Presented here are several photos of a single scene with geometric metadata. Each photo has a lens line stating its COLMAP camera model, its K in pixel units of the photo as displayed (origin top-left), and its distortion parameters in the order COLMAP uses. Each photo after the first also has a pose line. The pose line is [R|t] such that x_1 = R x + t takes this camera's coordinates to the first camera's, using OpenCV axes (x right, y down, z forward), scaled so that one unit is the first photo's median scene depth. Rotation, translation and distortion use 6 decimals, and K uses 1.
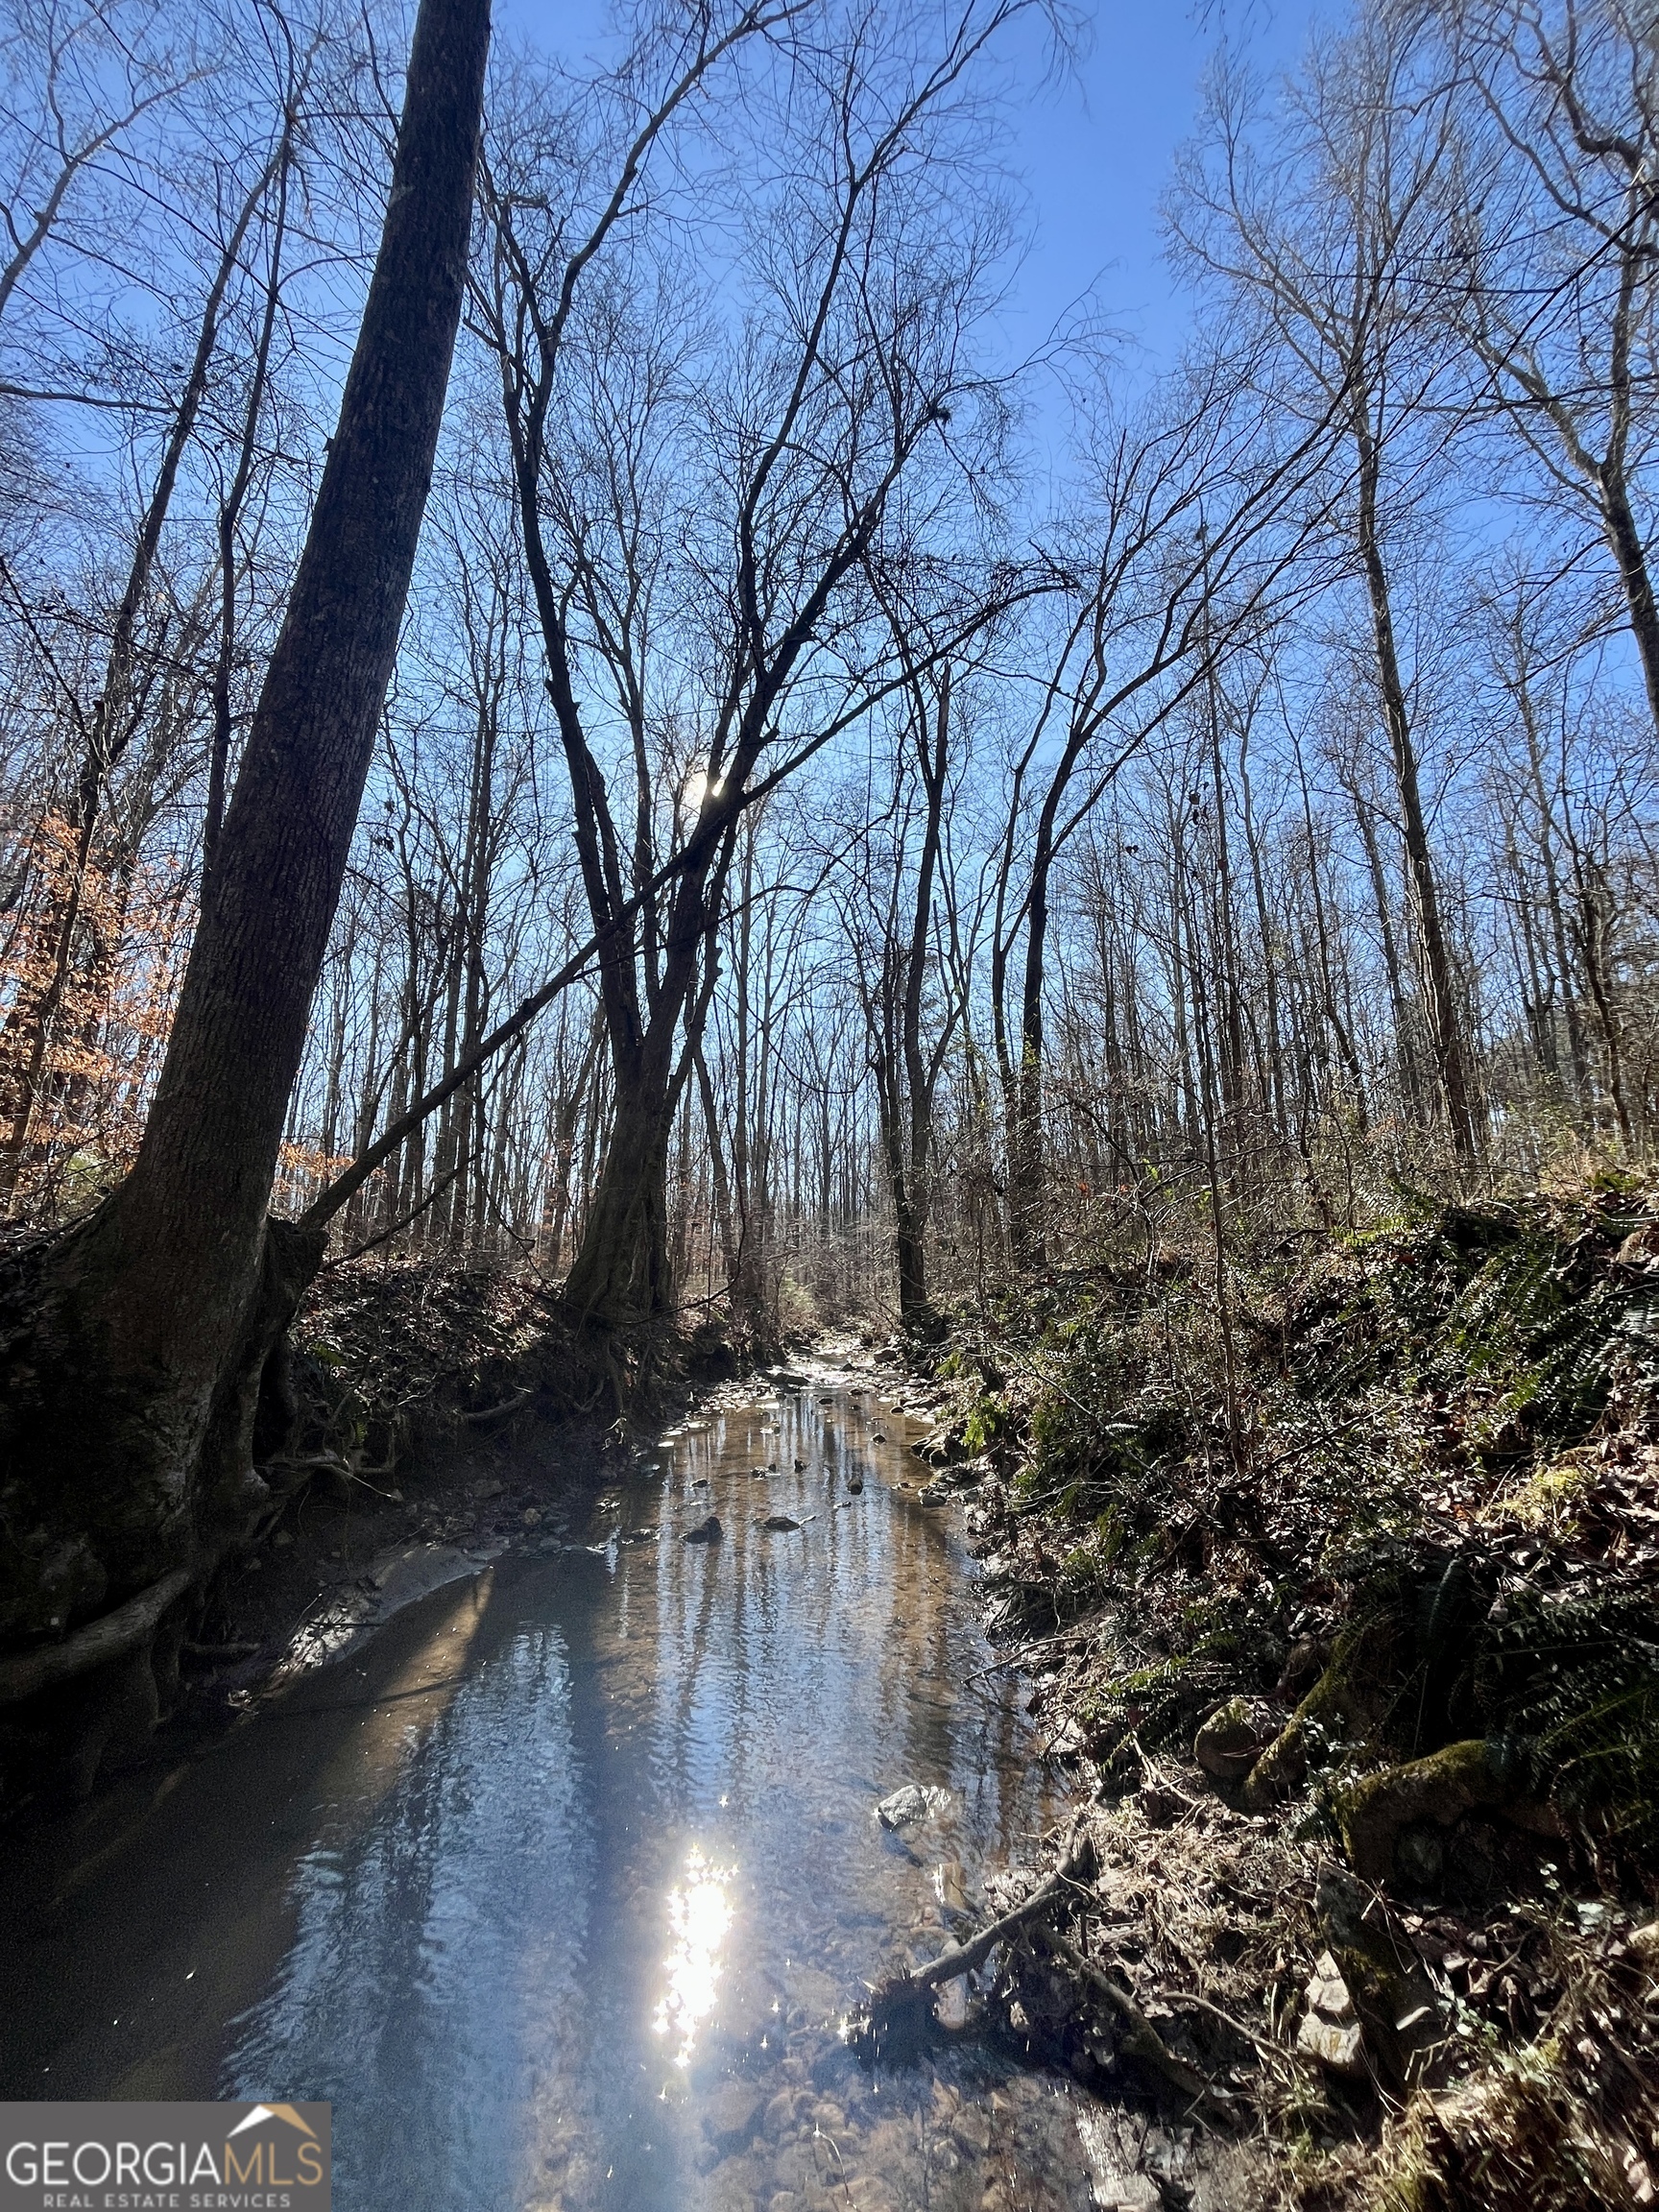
lens RADIAL K [[888.7, 0, 826.8], [0, 888.7, 1105.2], [0, 0, 1]] dist [-0.006246, -0.000081]
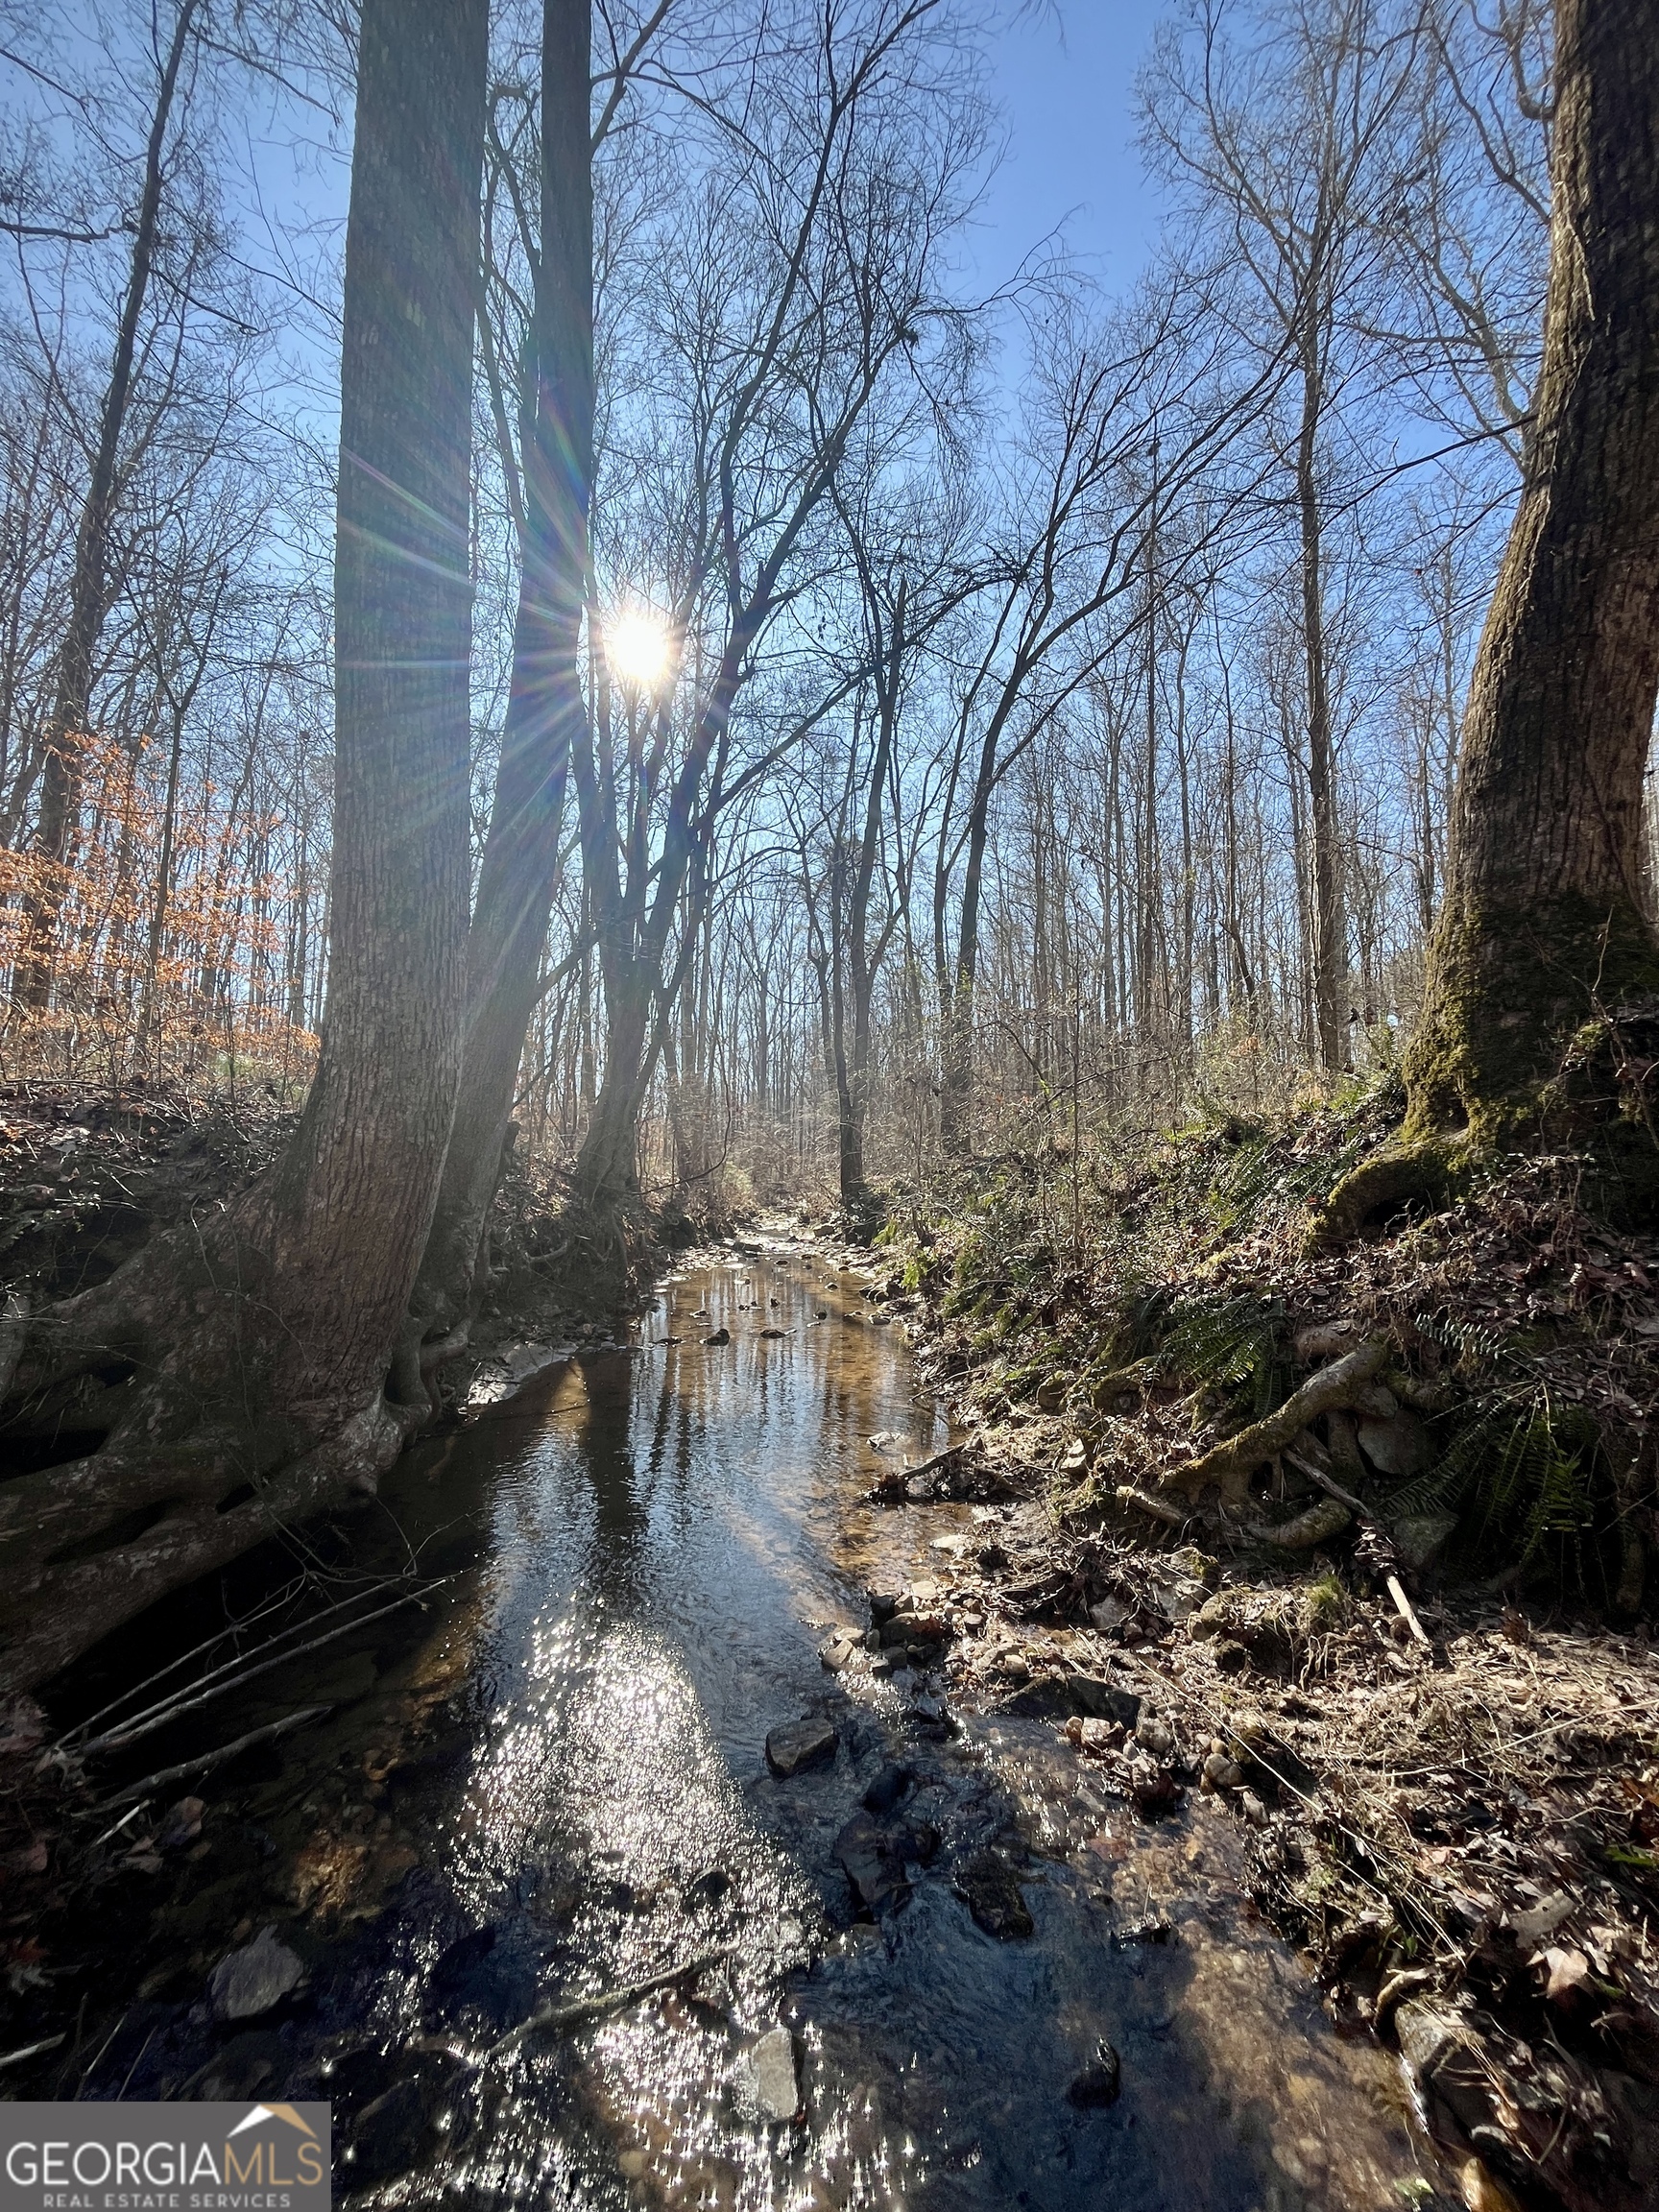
lens RADIAL K [[888.7, 0, 827.1], [0, 888.7, 1106.5], [0, 0, 1]] dist [-0.006246, -0.000081]
pose [[0.996796, 0.016911, 0.078181, -0.030688], [-0.026824, 0.991471, 0.127540, -0.020702], [-0.075358, -0.129228, 0.988747, -0.120970]]
